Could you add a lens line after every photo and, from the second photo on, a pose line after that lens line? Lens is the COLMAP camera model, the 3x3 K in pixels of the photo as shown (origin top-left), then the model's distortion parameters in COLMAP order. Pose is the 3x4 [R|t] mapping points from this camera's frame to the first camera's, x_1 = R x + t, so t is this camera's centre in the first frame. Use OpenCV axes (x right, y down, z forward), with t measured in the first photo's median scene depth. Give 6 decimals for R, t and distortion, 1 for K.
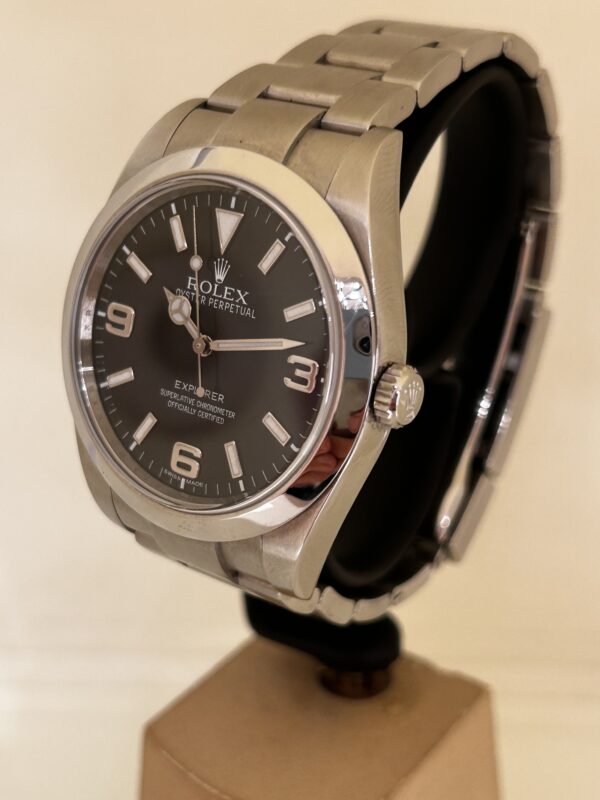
lens RADIAL K [[1392.8, 0, 296.9], [0, 1392.8, 404.7], [0, 0, 1]] dist [0.062009, 0.000000]
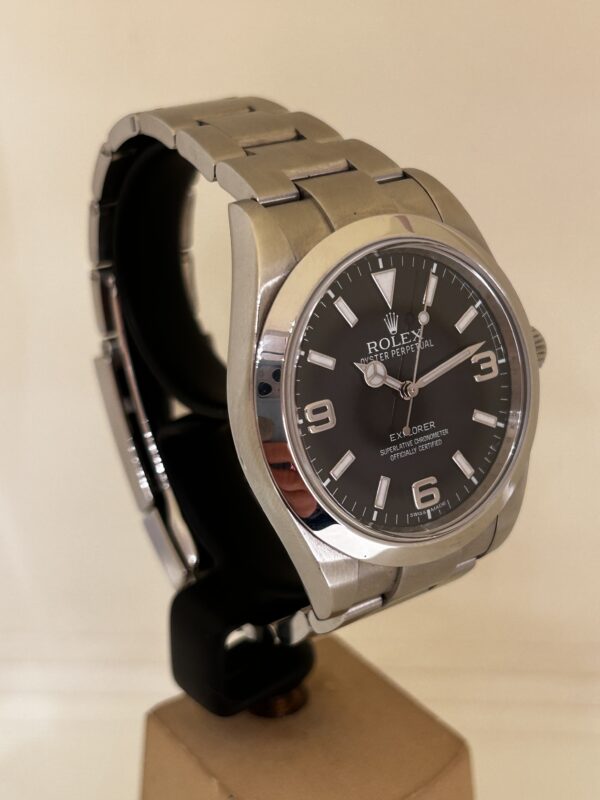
lens RADIAL K [[1392.8, 0, 300.7], [0, 1392.8, 399.8], [0, 0, 1]] dist [0.062009, 0.000000]
pose [[0.336555, -0.380080, 0.861551, -1.056034], [0.428898, 0.876385, 0.219080, -0.315700], [-0.838318, 0.295785, 0.457967, 0.559635]]
